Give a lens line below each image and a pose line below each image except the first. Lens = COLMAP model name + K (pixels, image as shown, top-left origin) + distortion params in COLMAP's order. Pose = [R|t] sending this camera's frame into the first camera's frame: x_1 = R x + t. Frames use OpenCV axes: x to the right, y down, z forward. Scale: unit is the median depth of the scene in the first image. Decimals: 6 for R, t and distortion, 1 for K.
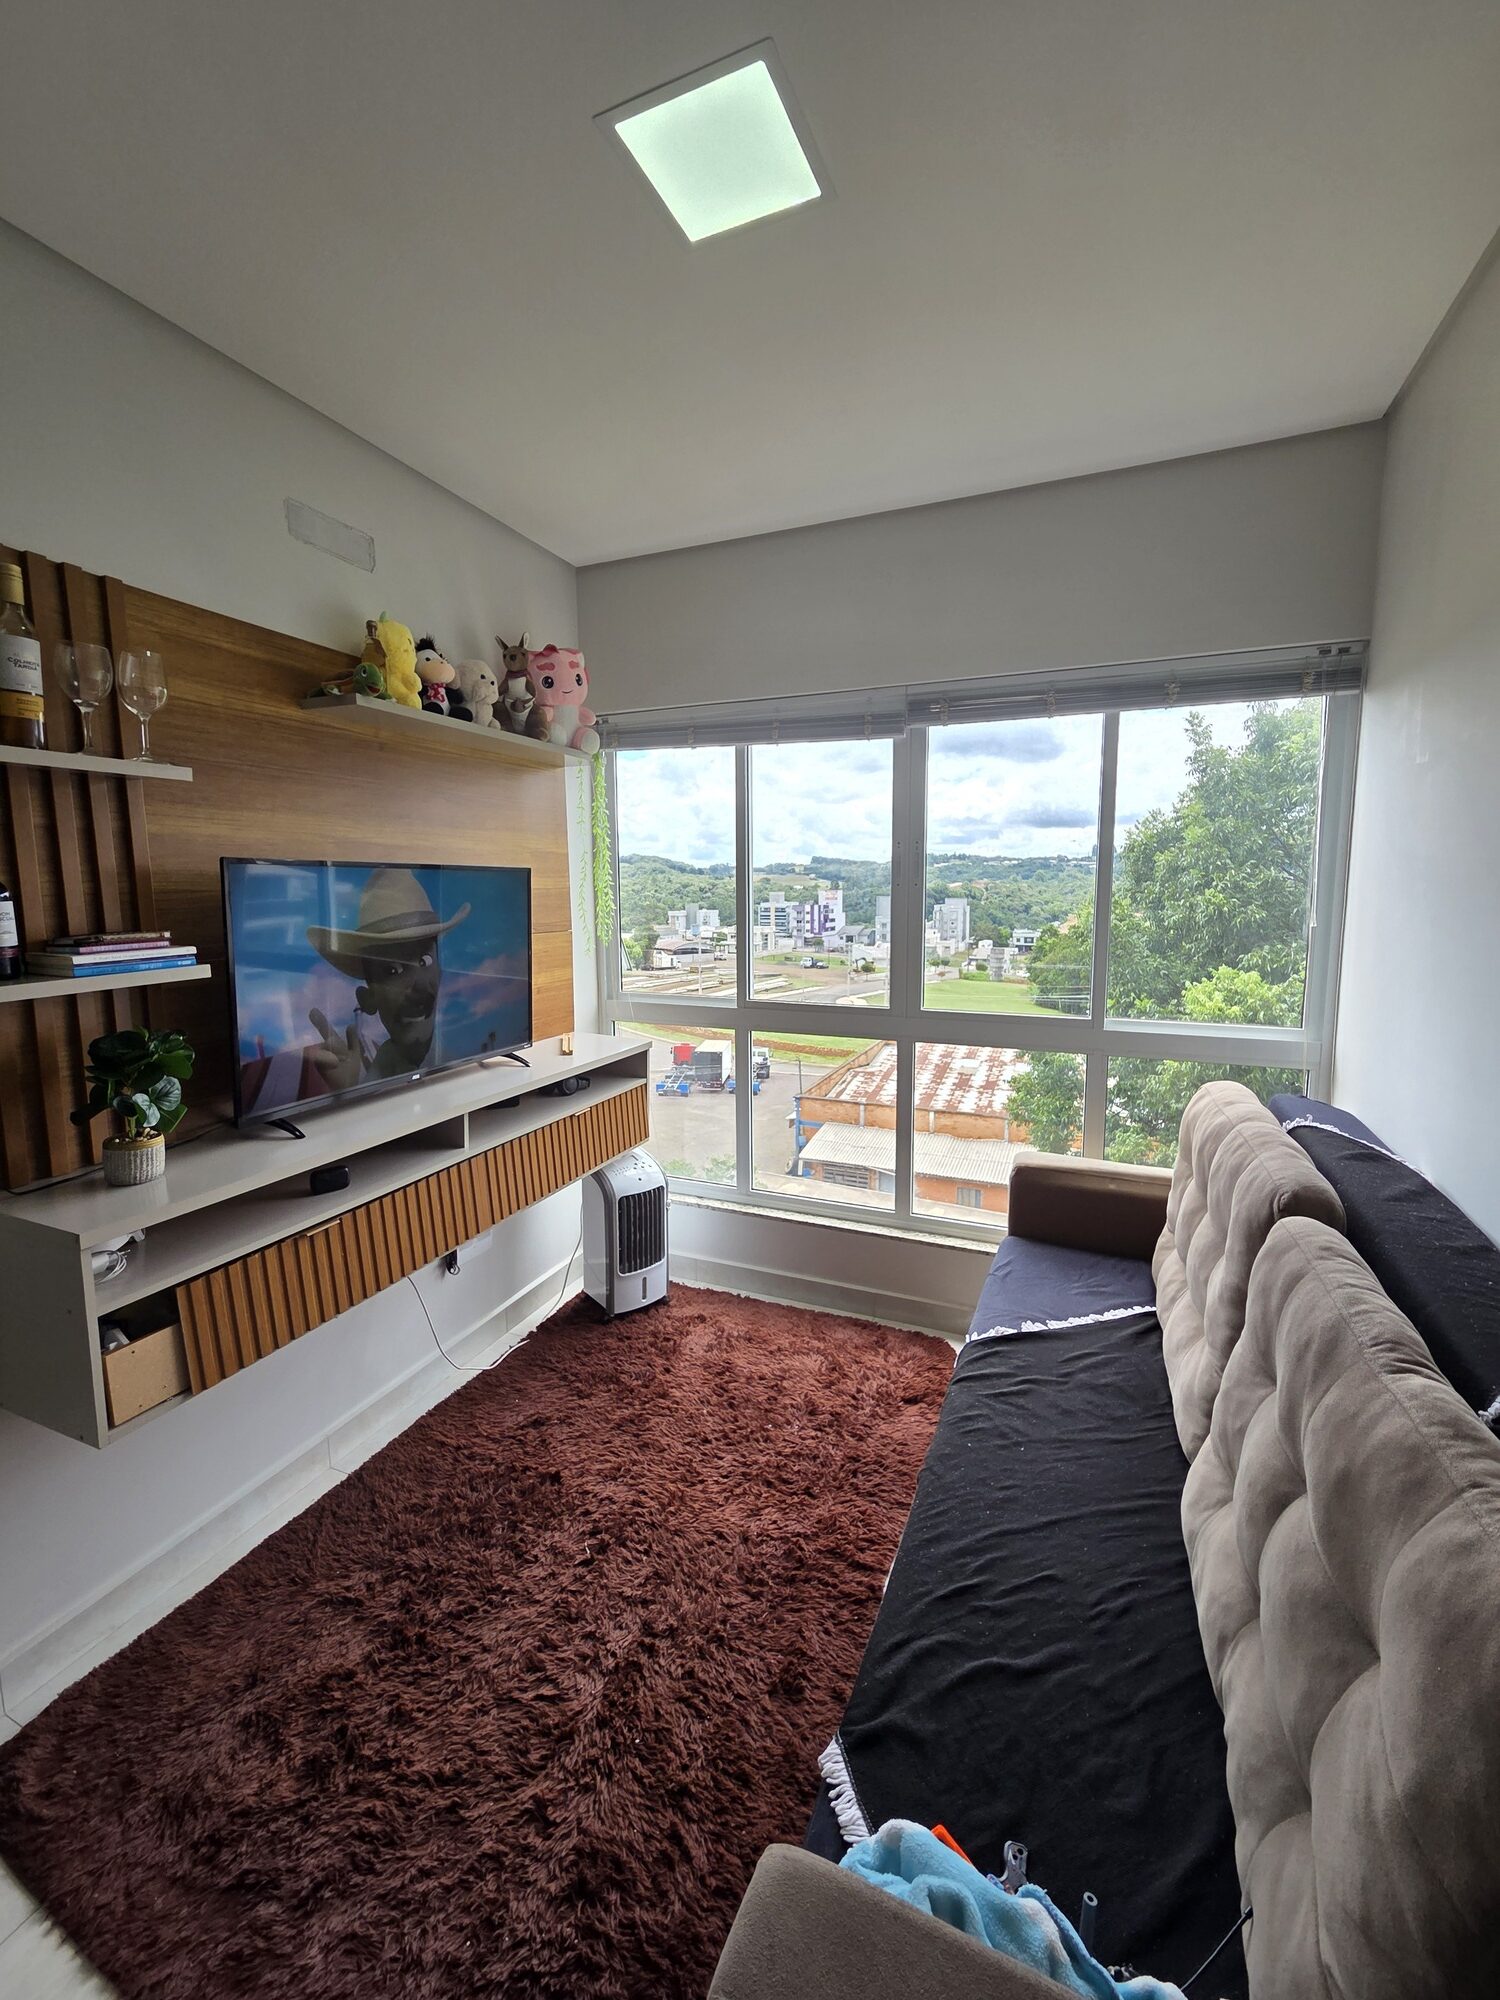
lens RADIAL K [[817.8, 0, 764.9], [0, 817.8, 999.5], [0, 0, 1]] dist [-0.001384, -0.000012]
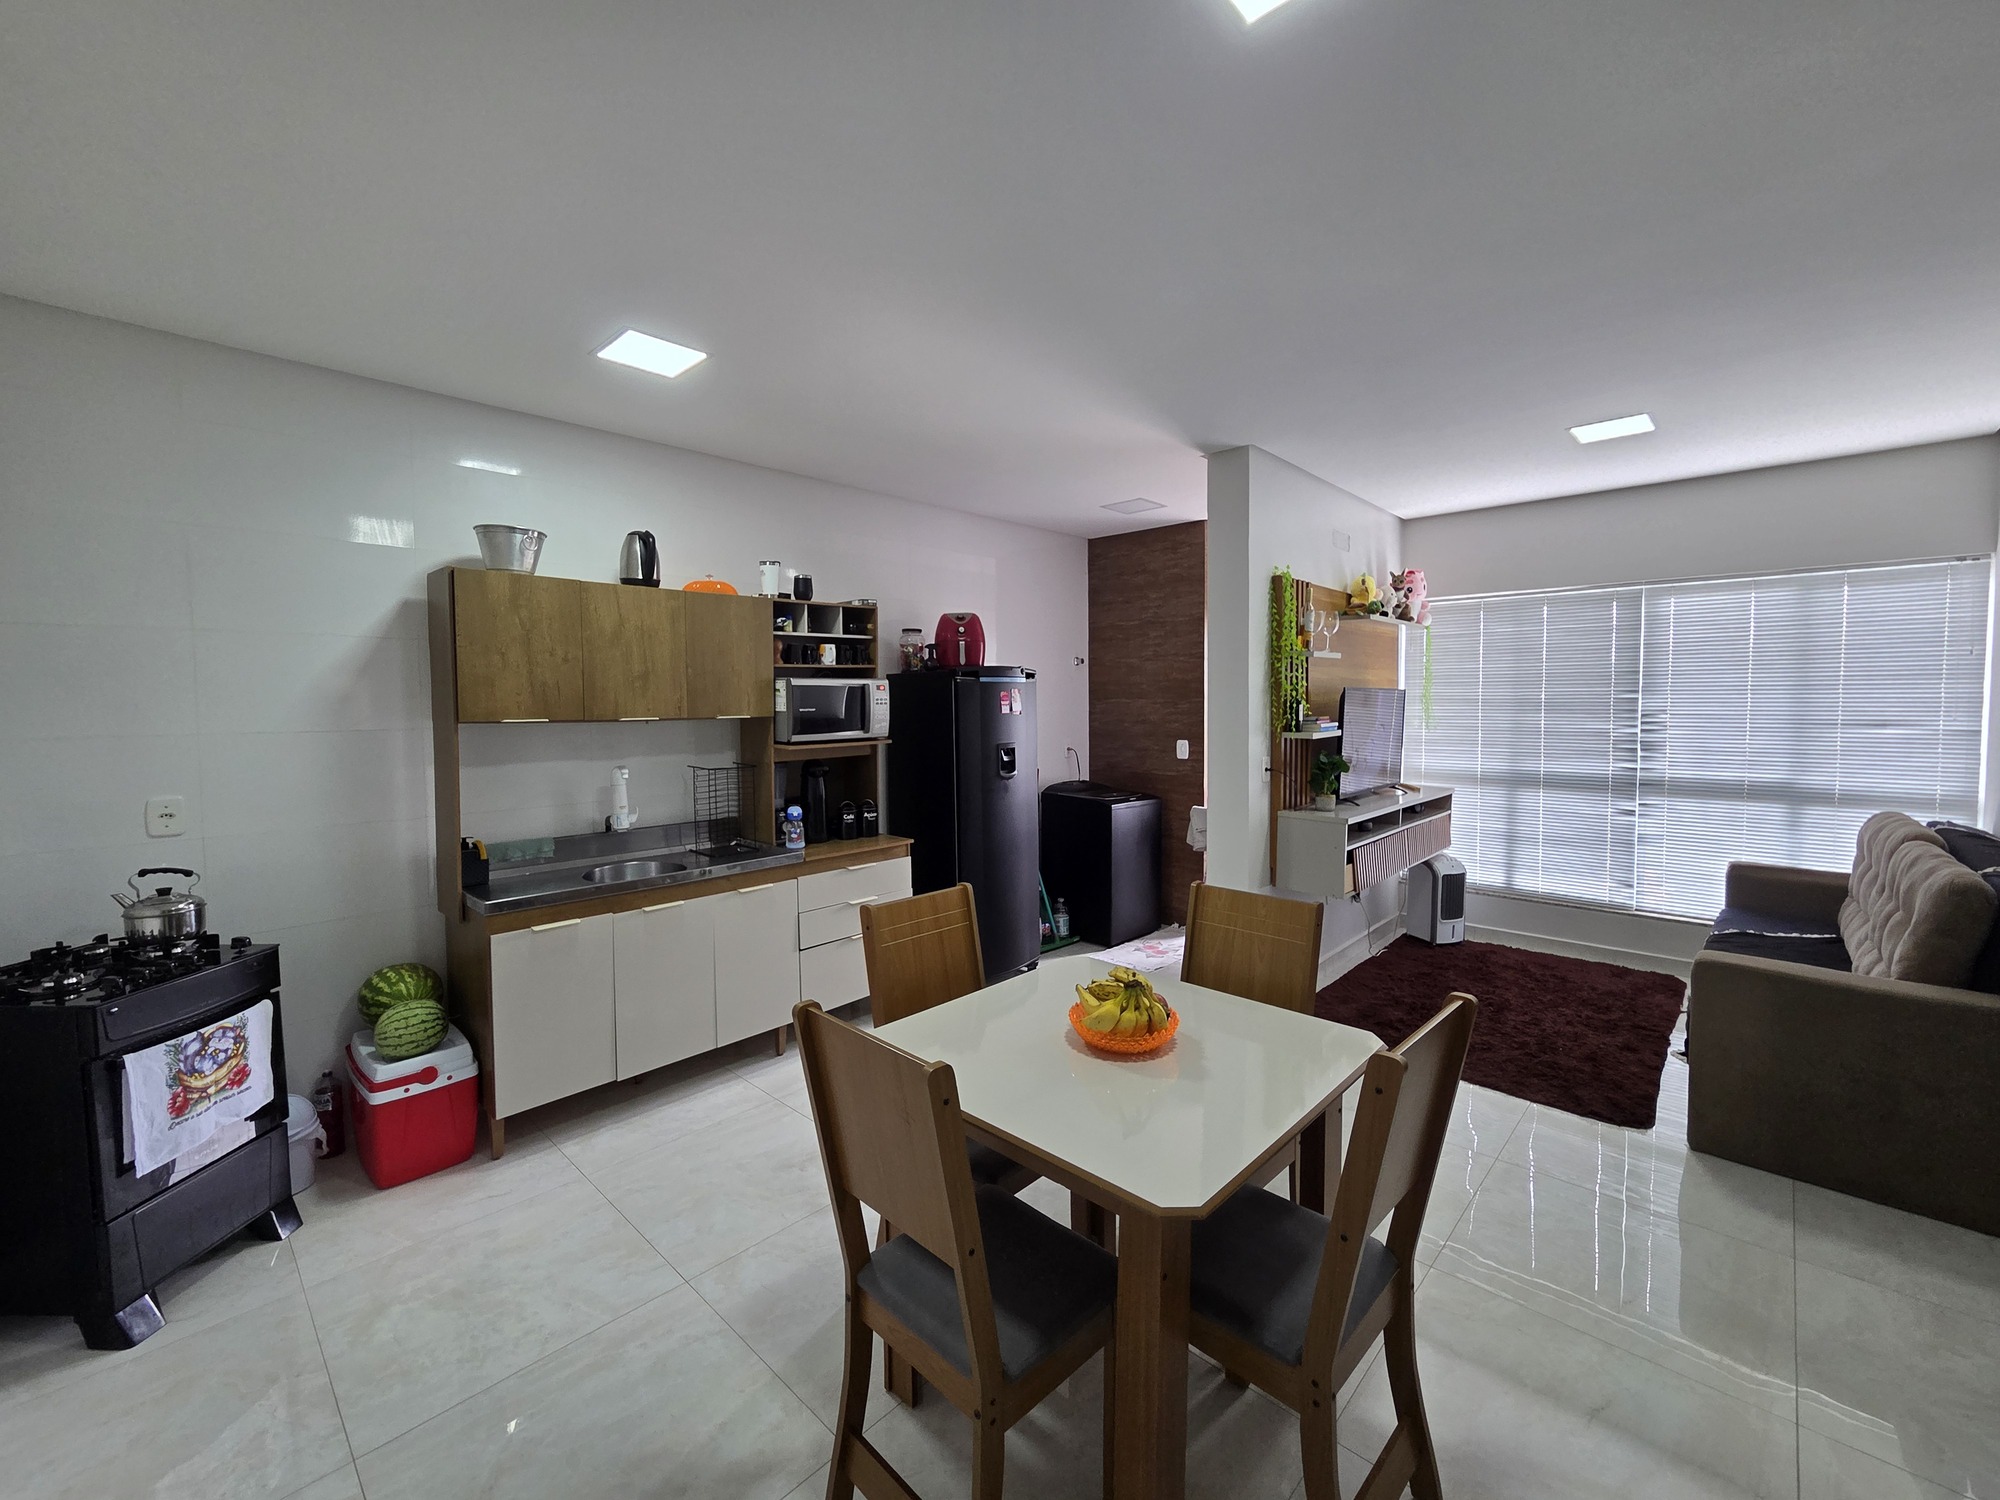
lens RADIAL K [[817.8, 0, 1002.3], [0, 817.8, 750.1], [0, 0, 1]] dist [-0.001384, -0.000012]
pose [[0.939645, 0.017208, -0.341718, -0.492105], [-0.044713, 0.996346, -0.072775, 0.150393], [0.339217, 0.083662, 0.936981, -1.031139]]
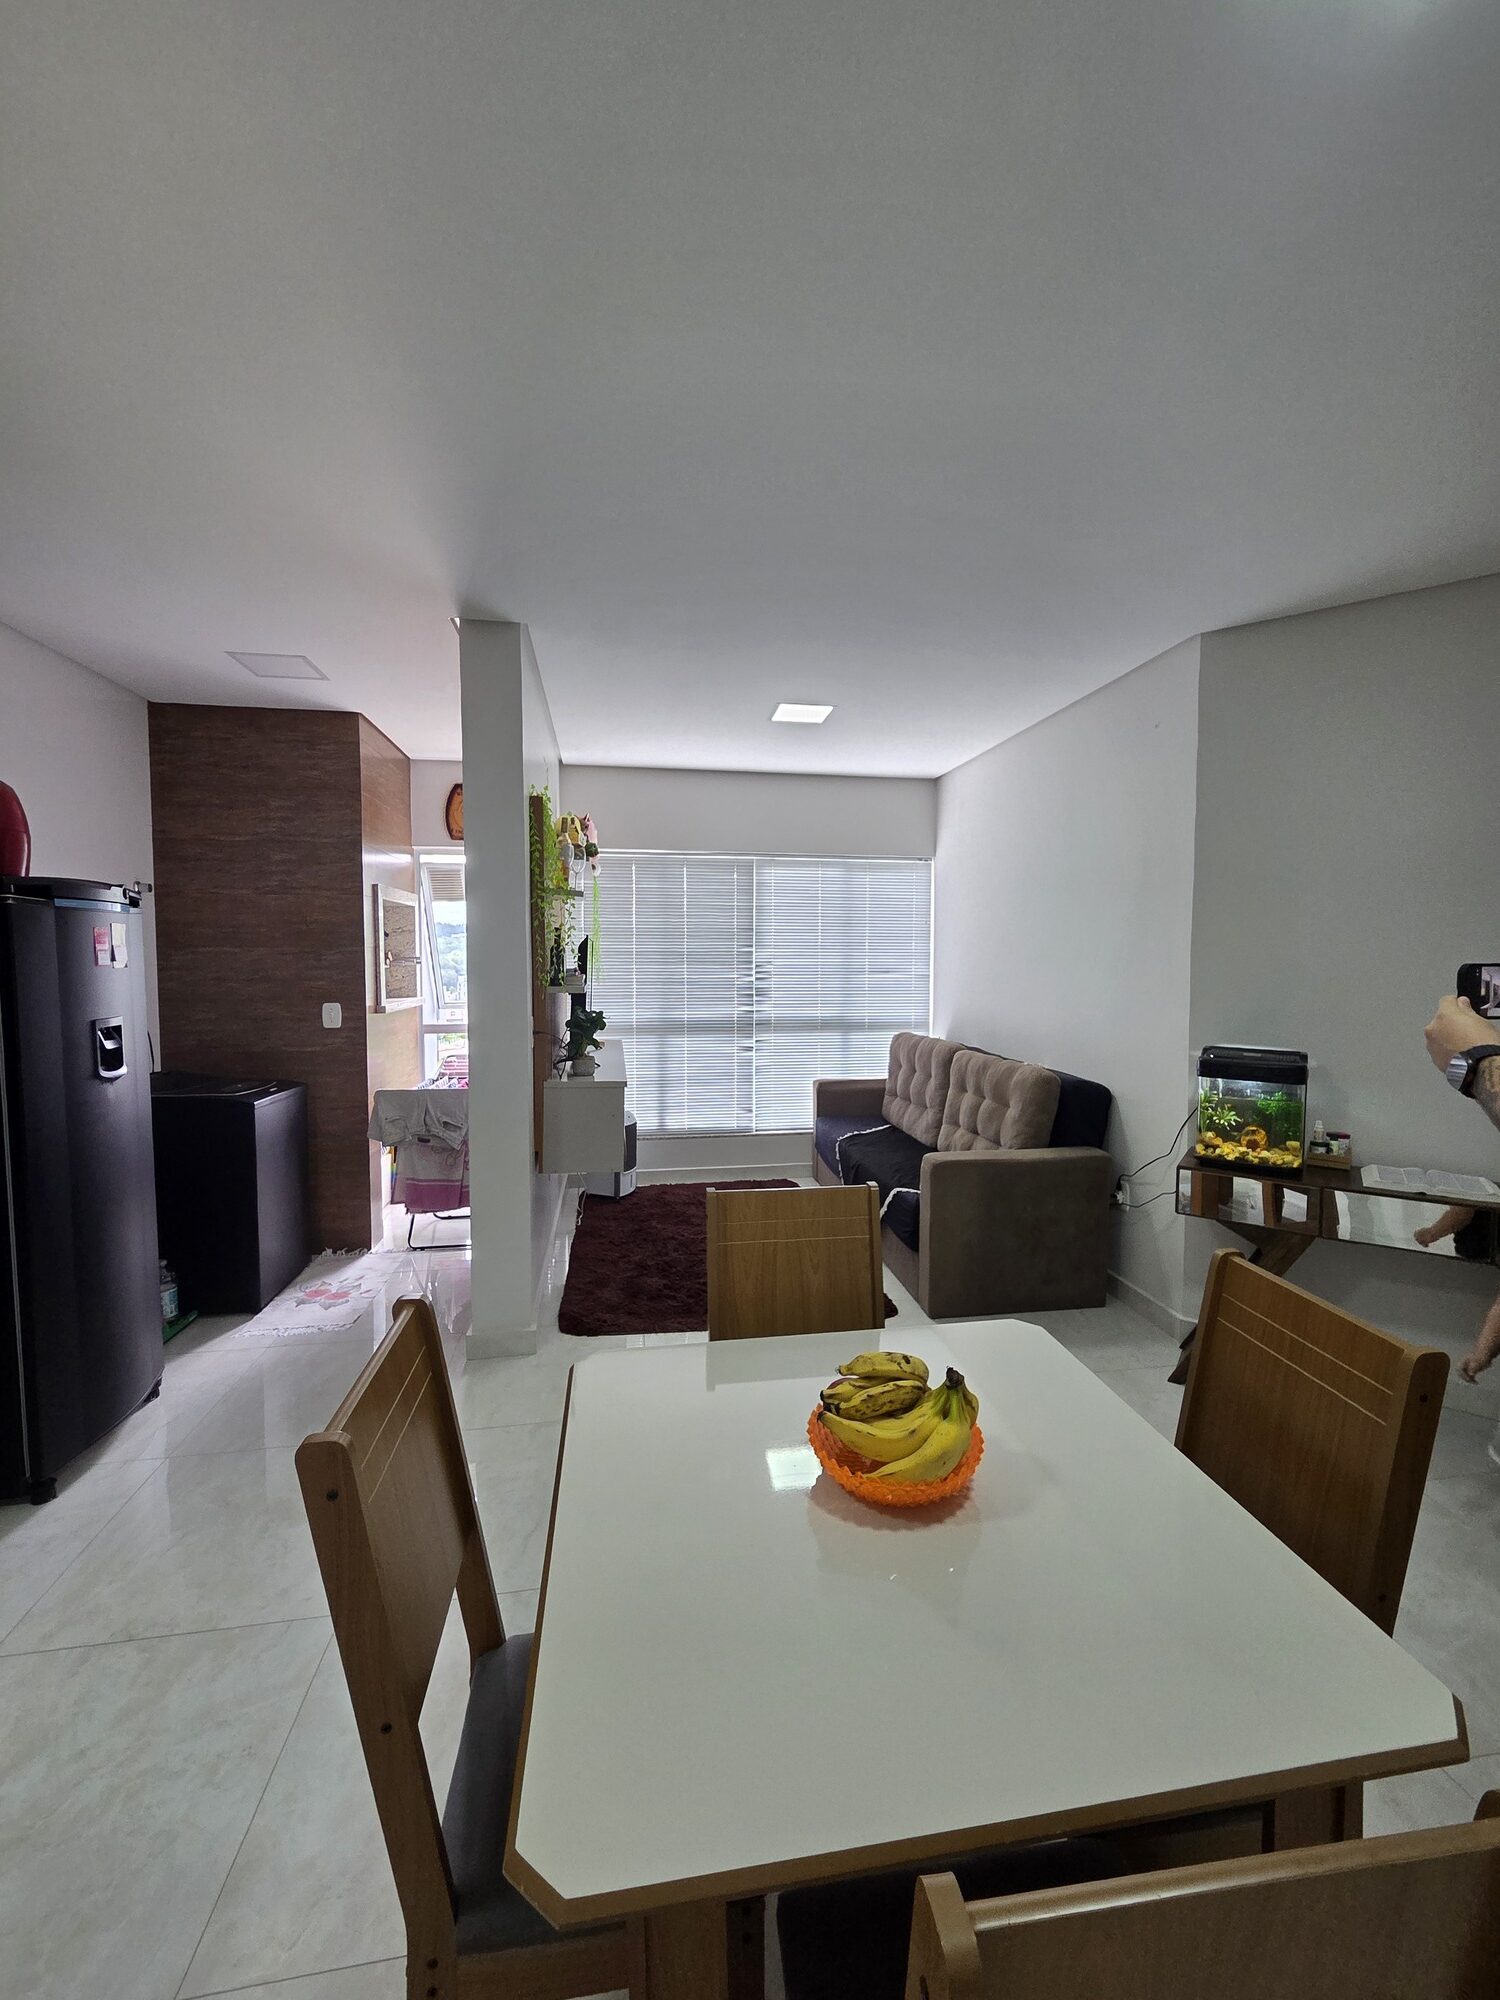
lens RADIAL K [[817.8, 0, 756.5], [0, 817.8, 1000.1], [0, 0, 1]] dist [-0.001384, -0.000012]
pose [[0.841869, -0.026745, 0.539018, -0.929245], [0.075642, 0.994760, -0.068785, 0.116236], [-0.534354, 0.098680, 0.839481, -0.665016]]
